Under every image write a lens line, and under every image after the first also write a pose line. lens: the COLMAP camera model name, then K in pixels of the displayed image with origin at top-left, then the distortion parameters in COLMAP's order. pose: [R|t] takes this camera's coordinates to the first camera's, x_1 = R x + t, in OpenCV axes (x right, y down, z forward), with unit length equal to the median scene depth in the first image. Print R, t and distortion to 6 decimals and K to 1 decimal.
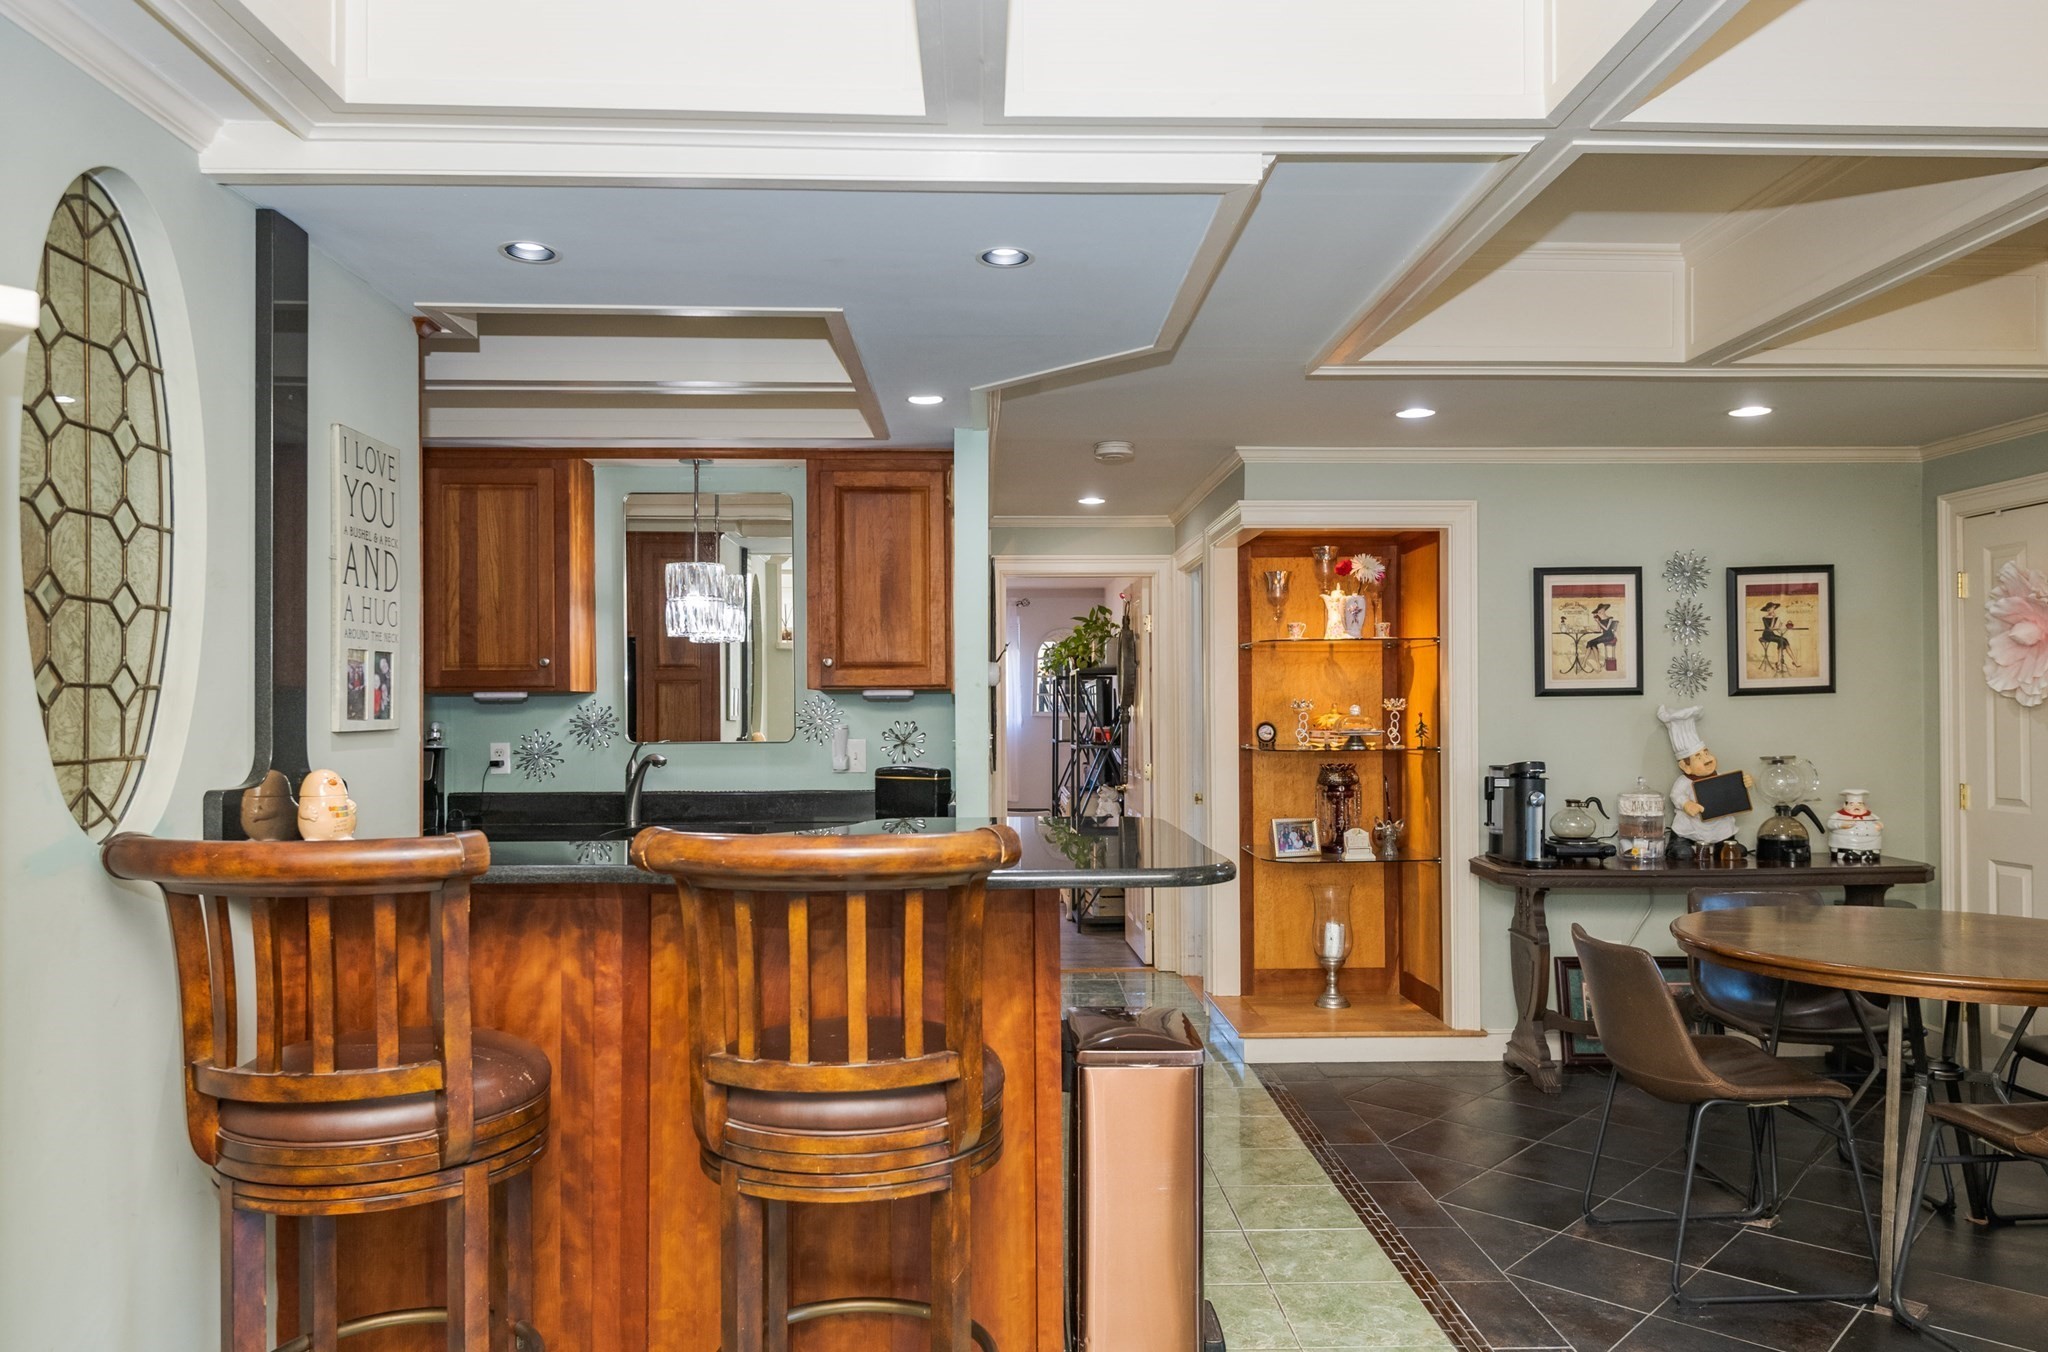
lens RADIAL K [[1375.9, 0, 1036.7], [0, 1375.9, 691.4], [0, 0, 1]] dist [0.002822, 0.001097]
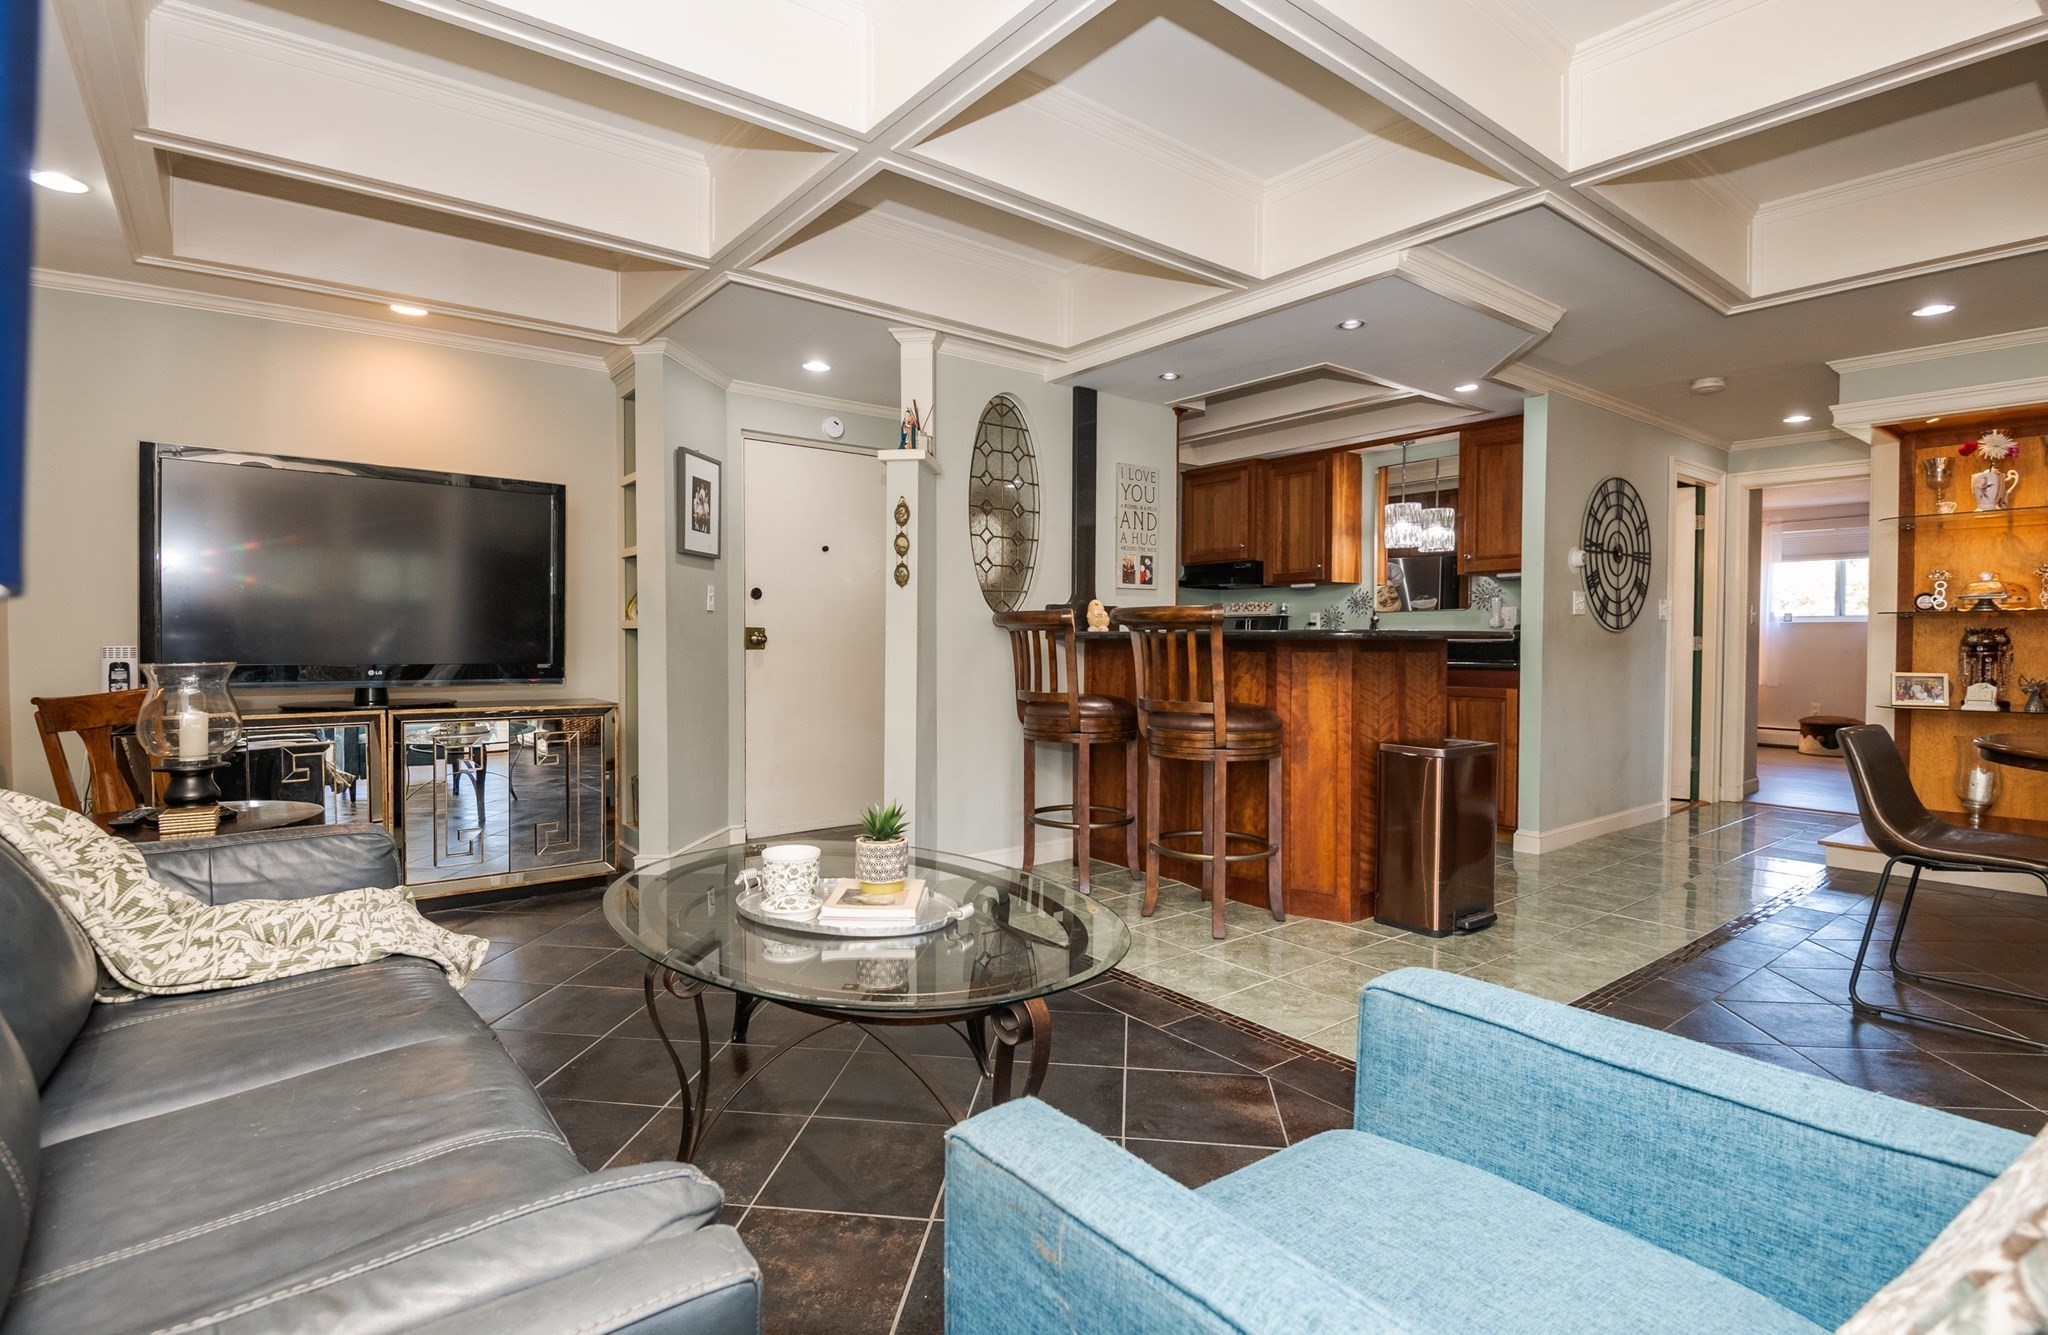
lens RADIAL K [[988.6, 0, 996.7], [0, 988.6, 661.3], [0, 0, 1]] dist [-0.000403, -0.016638]
pose [[0.572776, 0.023536, -0.819374, 0.458943], [0.006653, 0.999421, 0.033358, 0.055656], [0.819685, -0.024558, 0.572288, -0.109507]]
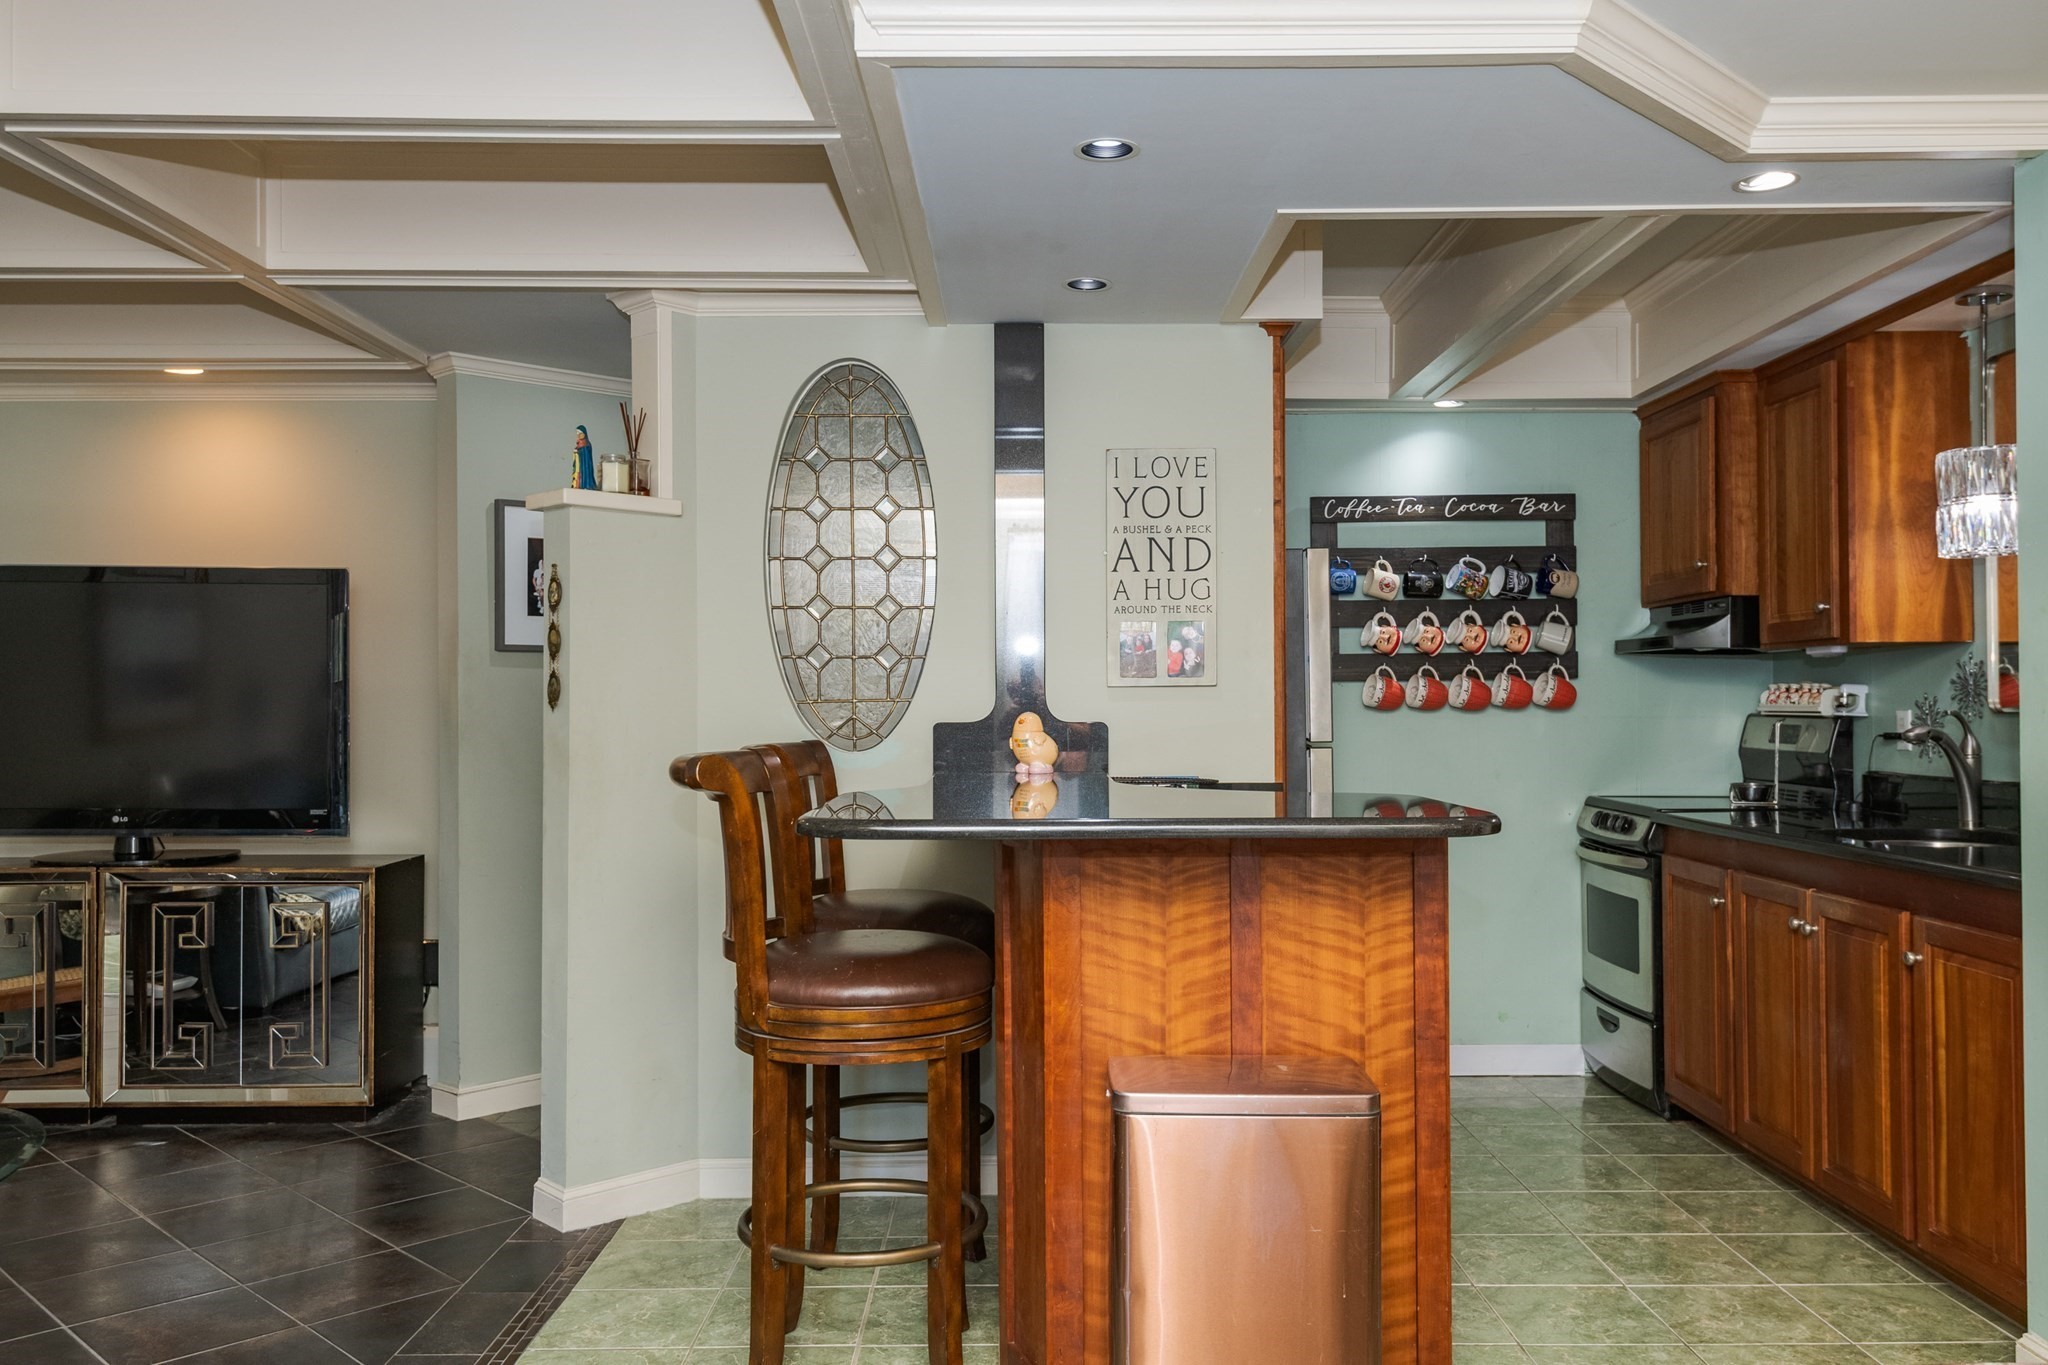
lens RADIAL K [[1626.7, 0, 1024.0], [0, 1626.7, 682.5], [0, 0, 1]] dist [0.015237, 0.005294]
pose [[-0.036726, -0.009848, -0.999277, 0.568412], [0.019009, 0.999764, -0.010552, 0.022080], [0.999145, -0.019383, -0.036530, 0.542906]]
